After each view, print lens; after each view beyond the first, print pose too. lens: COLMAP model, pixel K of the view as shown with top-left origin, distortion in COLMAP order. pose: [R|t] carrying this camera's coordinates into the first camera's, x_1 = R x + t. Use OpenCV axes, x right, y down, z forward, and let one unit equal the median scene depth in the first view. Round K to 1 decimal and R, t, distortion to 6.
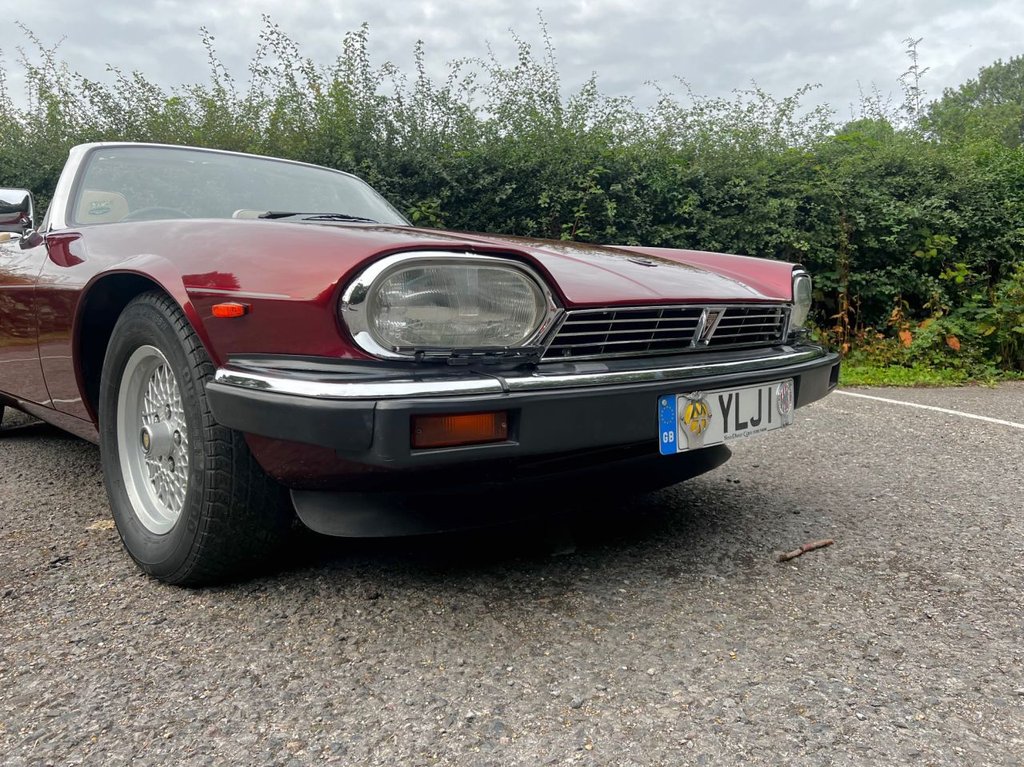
lens RADIAL K [[822.1, 0, 543.8], [0, 822.1, 381.5], [0, 0, 1]] dist [0.077611, -0.100462]
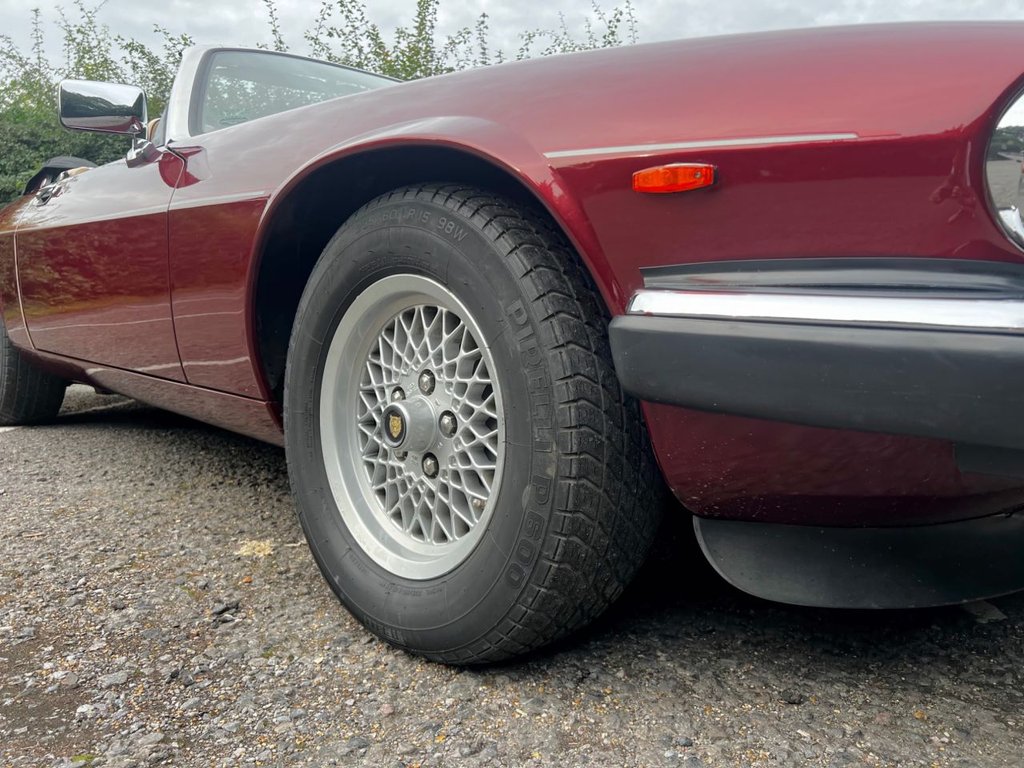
lens RADIAL K [[822.1, 0, 543.8], [0, 822.1, 382.0], [0, 0, 1]] dist [0.077611, -0.100462]
pose [[0.999627, 0.026871, -0.004890, -0.084683], [-0.026902, 0.999617, -0.006414, 0.008898], [0.004715, 0.006544, 0.999967, 0.088988]]
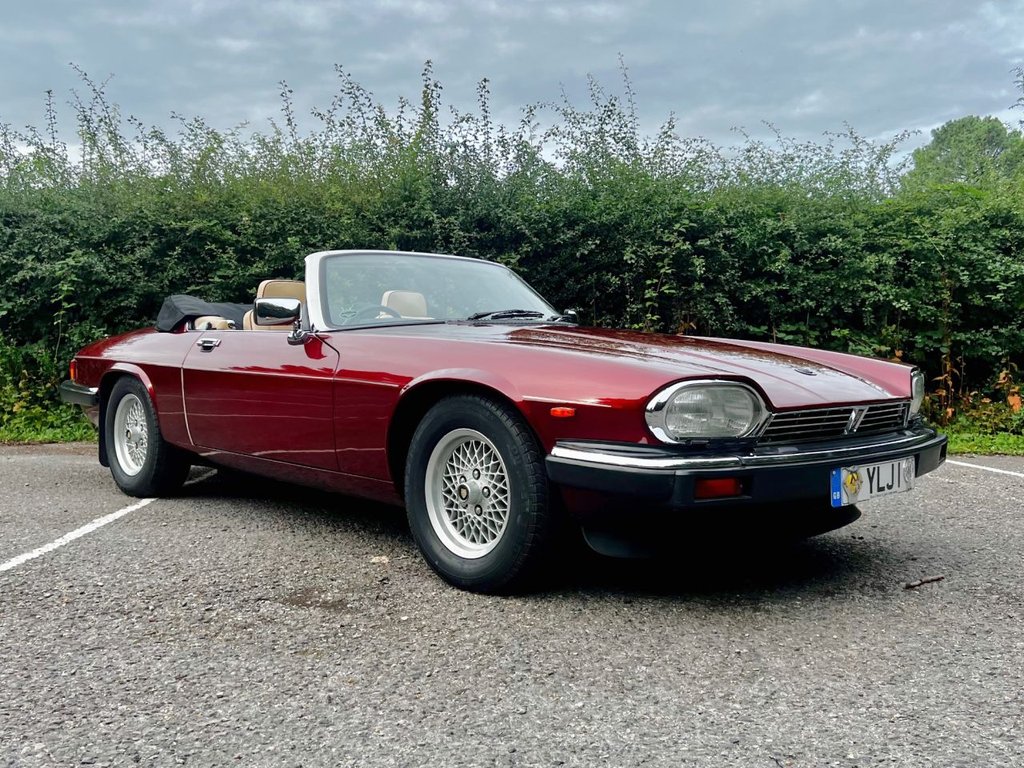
lens RADIAL K [[1023.9, 0, 535.0], [0, 1023.9, 394.7], [0, 0, 1]] dist [0.111613, -0.219660]
pose [[0.999505, 0.008293, -0.030335, -0.069606], [-0.009590, 0.999035, -0.042868, -0.006223], [0.029950, 0.043138, 0.998620, -0.186236]]
